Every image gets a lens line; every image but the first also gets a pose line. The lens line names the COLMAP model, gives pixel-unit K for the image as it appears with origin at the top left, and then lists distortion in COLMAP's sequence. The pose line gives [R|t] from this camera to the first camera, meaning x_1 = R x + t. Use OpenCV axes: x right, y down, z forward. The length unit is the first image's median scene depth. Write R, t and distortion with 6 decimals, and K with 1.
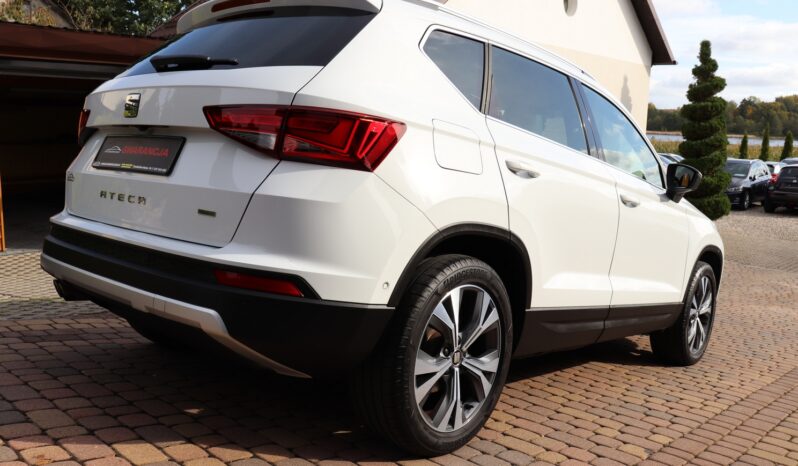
lens RADIAL K [[695.1, 0, 399.0], [0, 695.1, 233.0], [0, 0, 1]] dist [-0.110945, 0.013858]
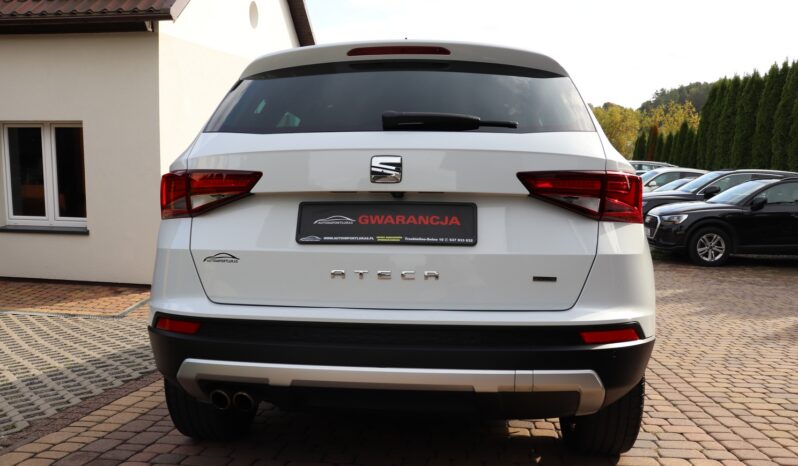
lens RADIAL K [[695.1, 0, 399.0], [0, 695.1, 233.0], [0, 0, 1]] dist [-0.110945, 0.013858]
pose [[0.817520, -0.102082, 0.566781, -0.963743], [0.103976, 0.994155, 0.029082, -0.139667], [-0.566436, 0.035157, 0.823355, 0.269444]]
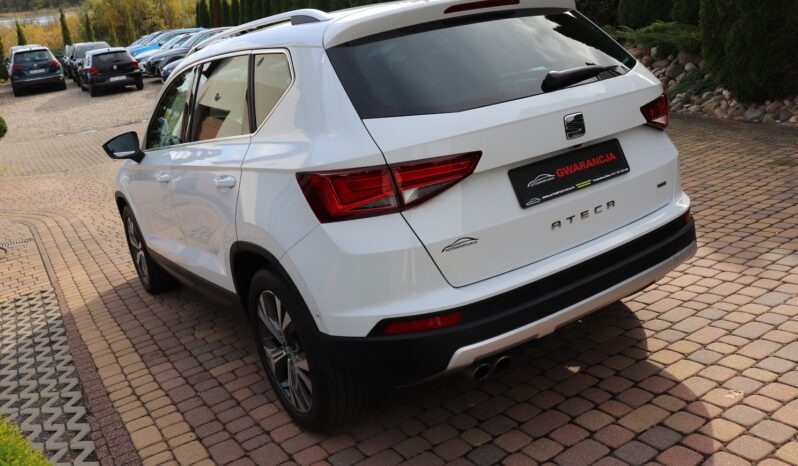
lens RADIAL K [[695.1, 0, 399.0], [0, 695.1, 233.0], [0, 0, 1]] dist [-0.110945, 0.013858]
pose [[0.251066, -0.387880, 0.886857, -1.524784], [0.232866, 0.913498, 0.333608, -0.474699], [-0.939542, 0.122762, 0.319672, 1.007219]]
